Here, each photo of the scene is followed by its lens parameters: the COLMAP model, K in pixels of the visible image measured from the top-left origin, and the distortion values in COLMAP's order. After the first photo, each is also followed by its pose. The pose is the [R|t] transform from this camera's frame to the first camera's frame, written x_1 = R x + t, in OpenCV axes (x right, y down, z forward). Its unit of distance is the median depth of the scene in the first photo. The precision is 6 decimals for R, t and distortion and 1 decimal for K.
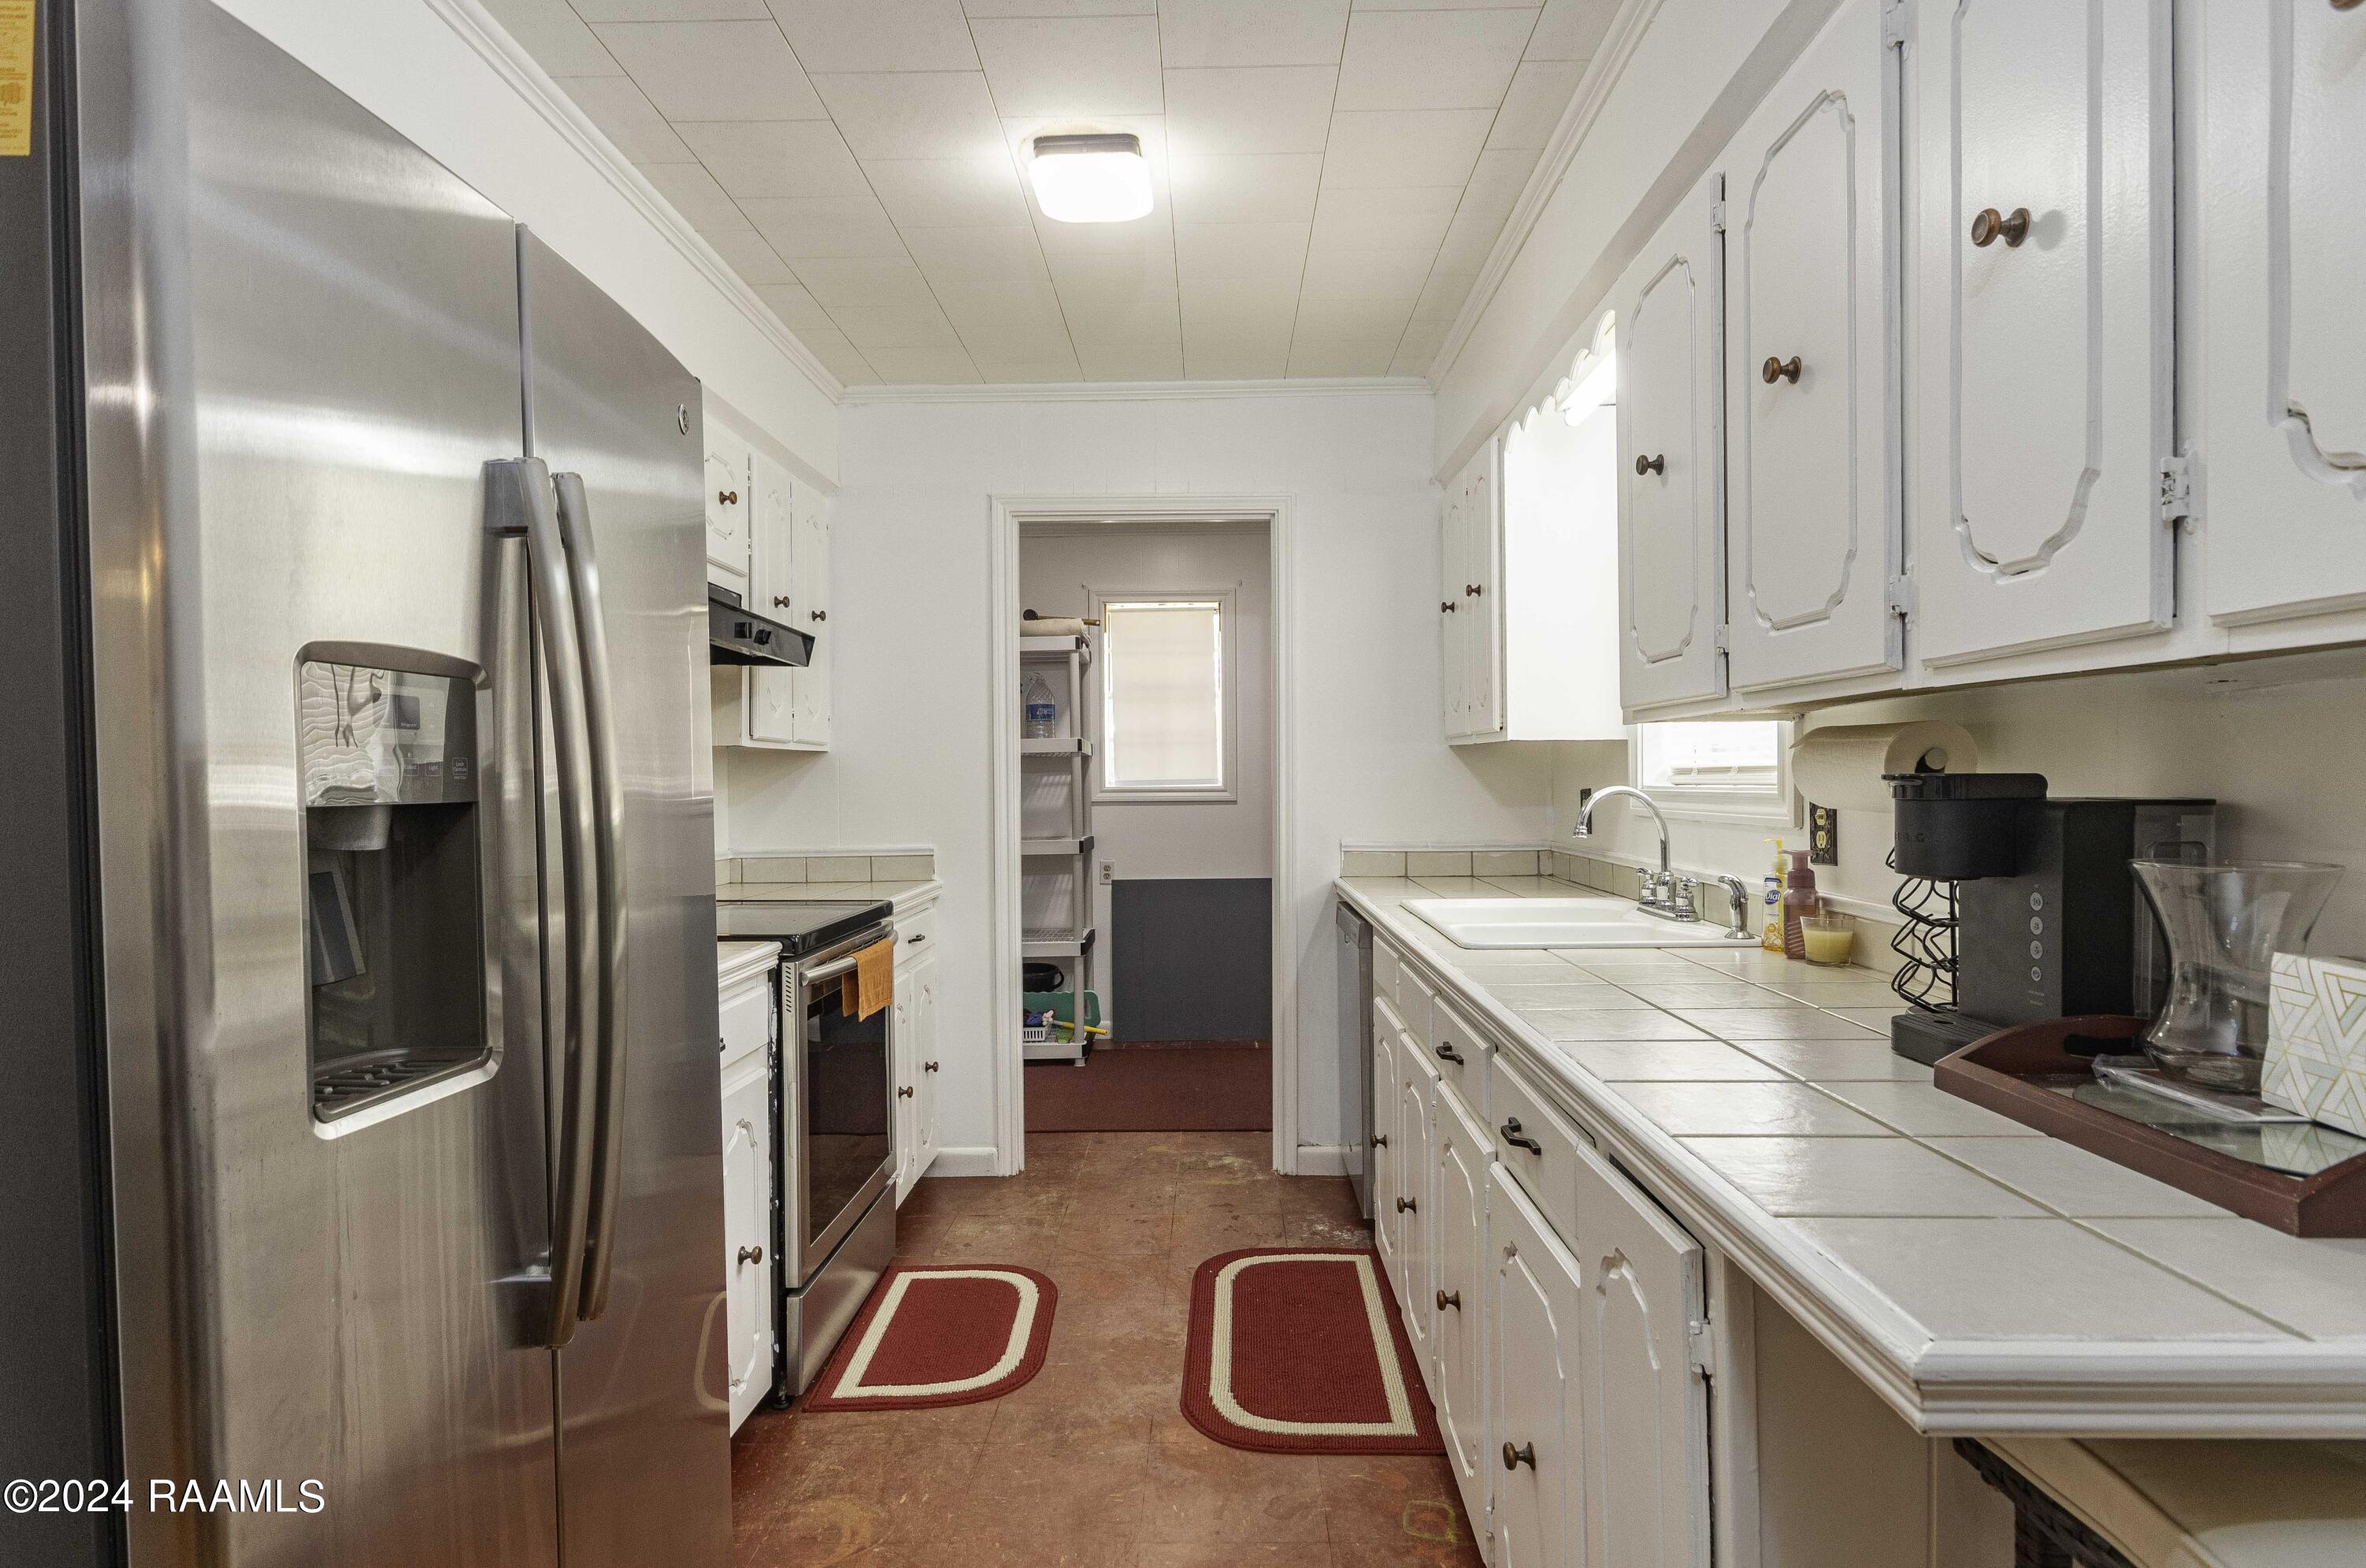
lens RADIAL K [[1278.6, 0, 1179.2], [0, 1278.6, 794.2], [0, 0, 1]] dist [-0.001631, 0.000155]
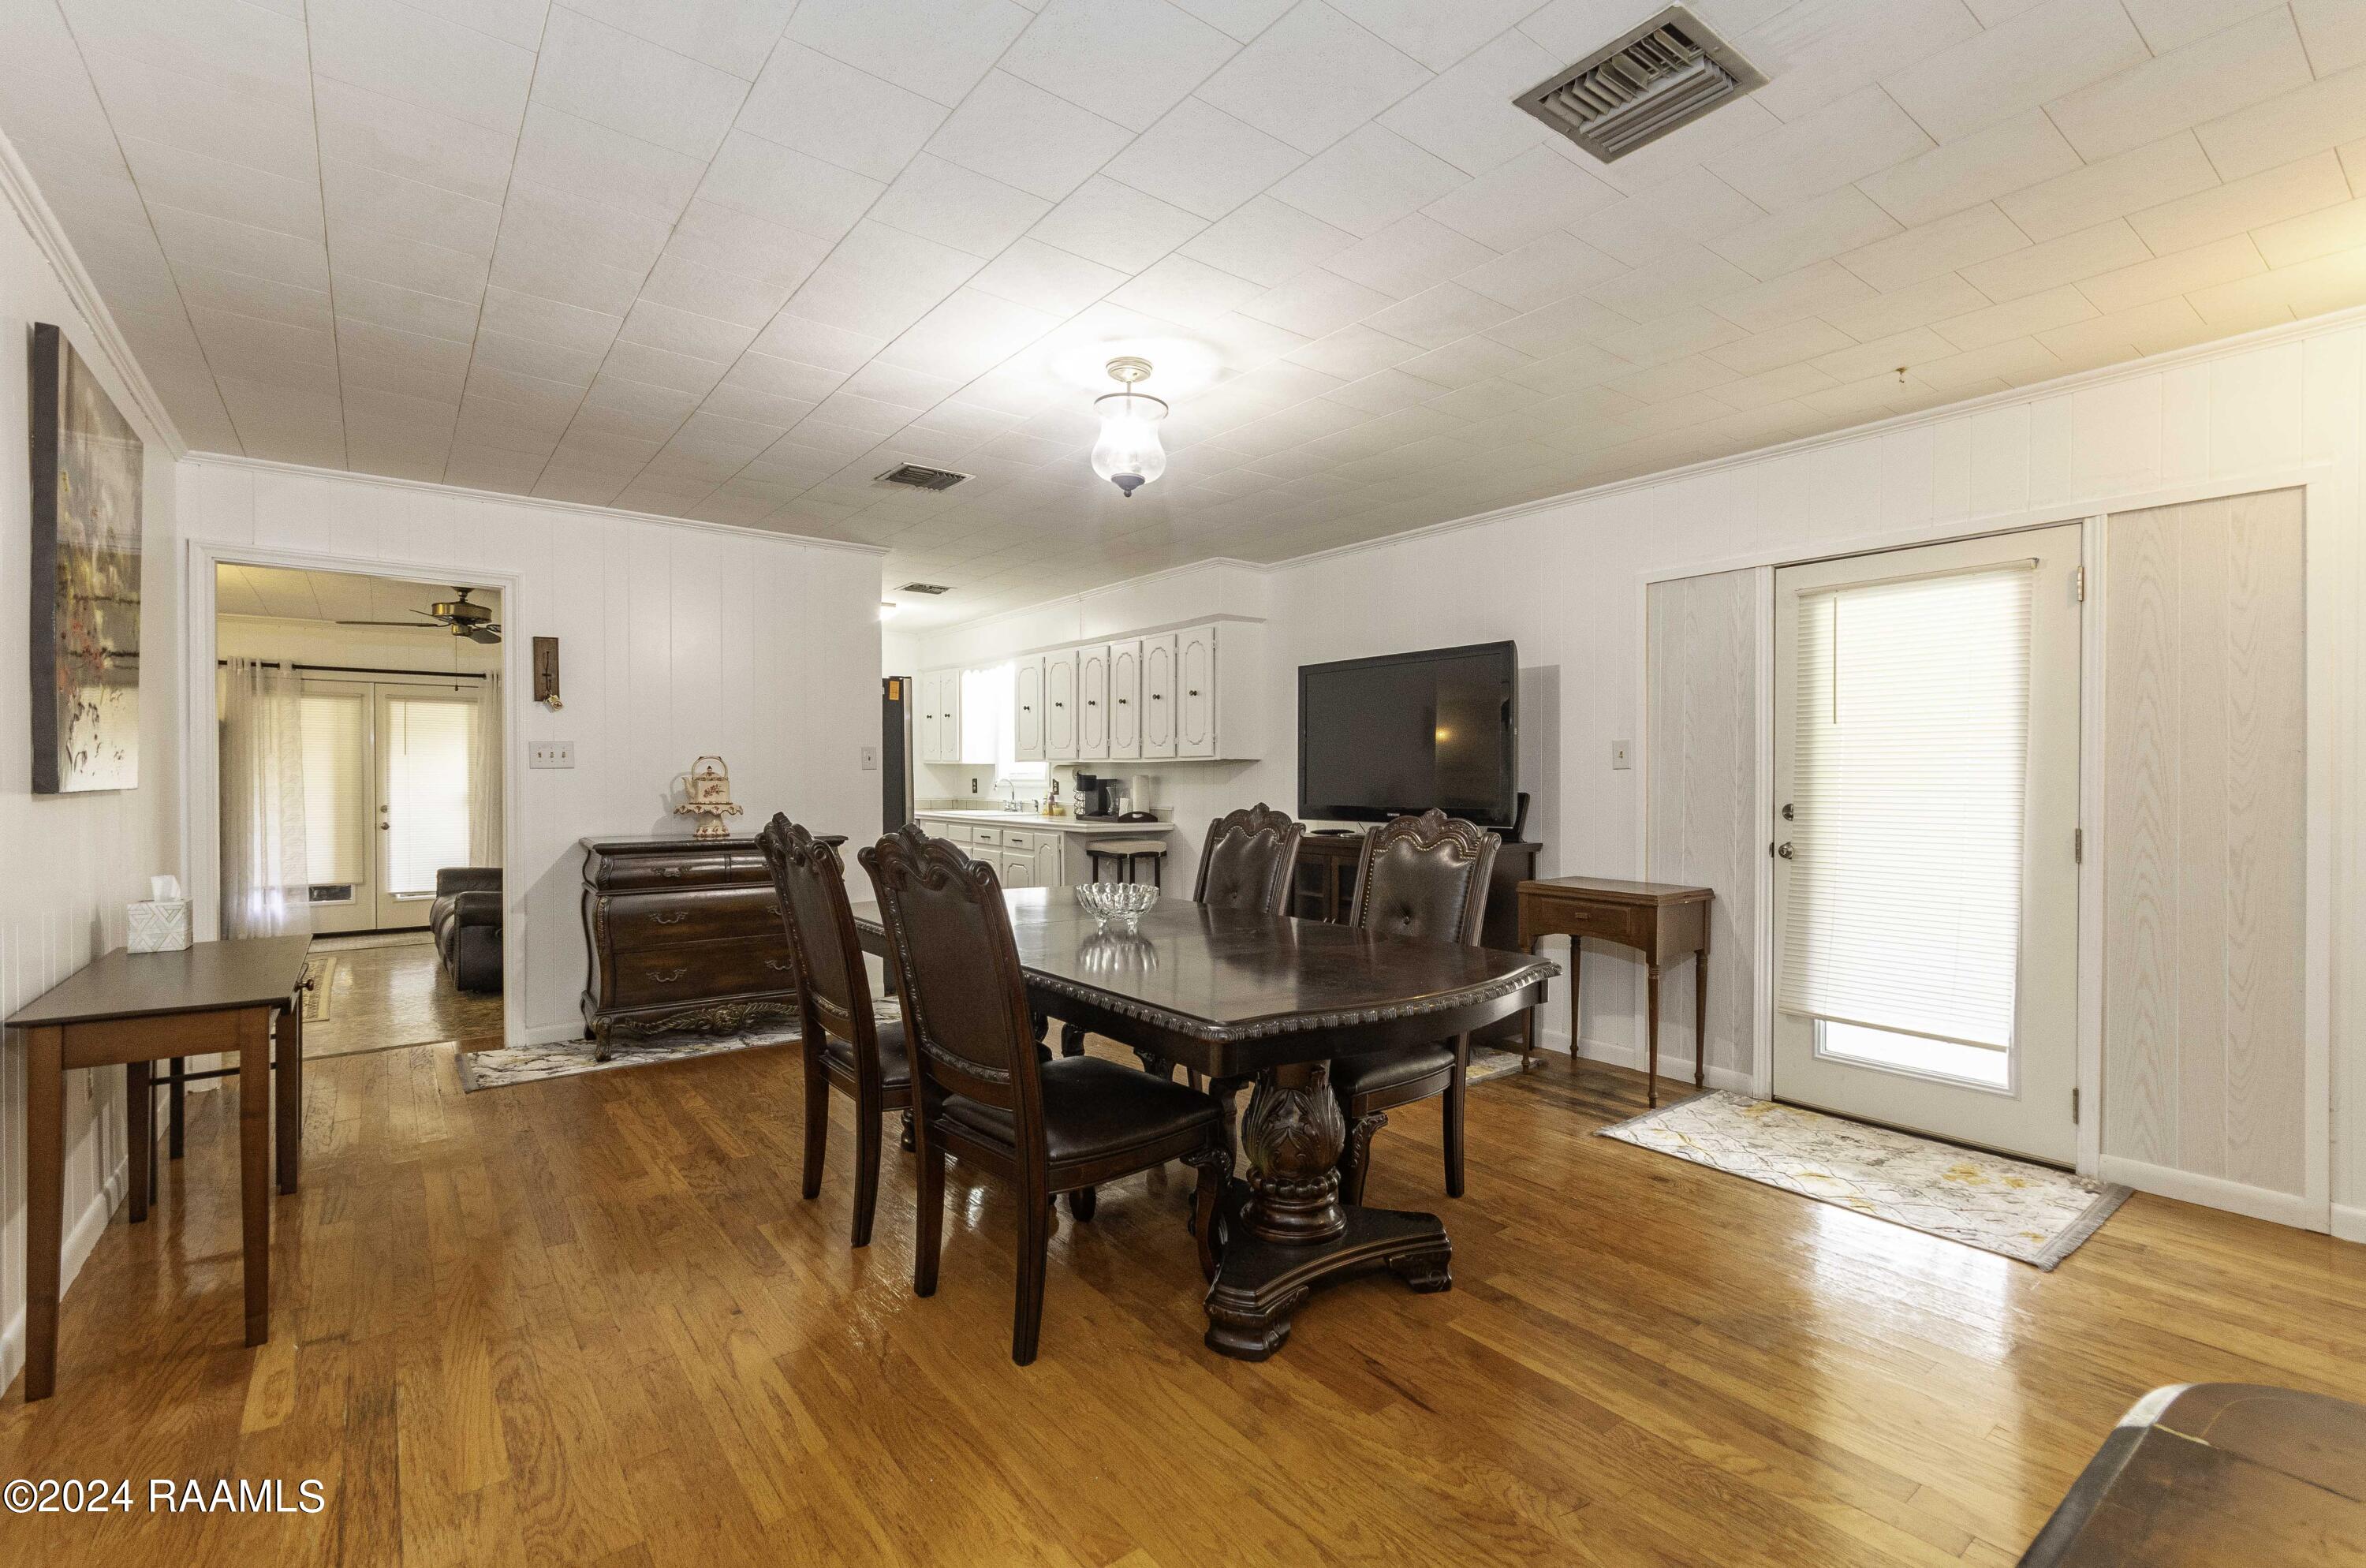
lens RADIAL K [[1061.7, 0, 1203.5], [0, 1061.7, 787.0], [0, 0, 1]] dist [0.003953, 0.000618]
pose [[0.771899, 0.000378, 0.635745, -1.031539], [0.000562, 0.999999, -0.001276, 0.022223], [-0.635745, 0.001342, 0.771898, -1.553322]]
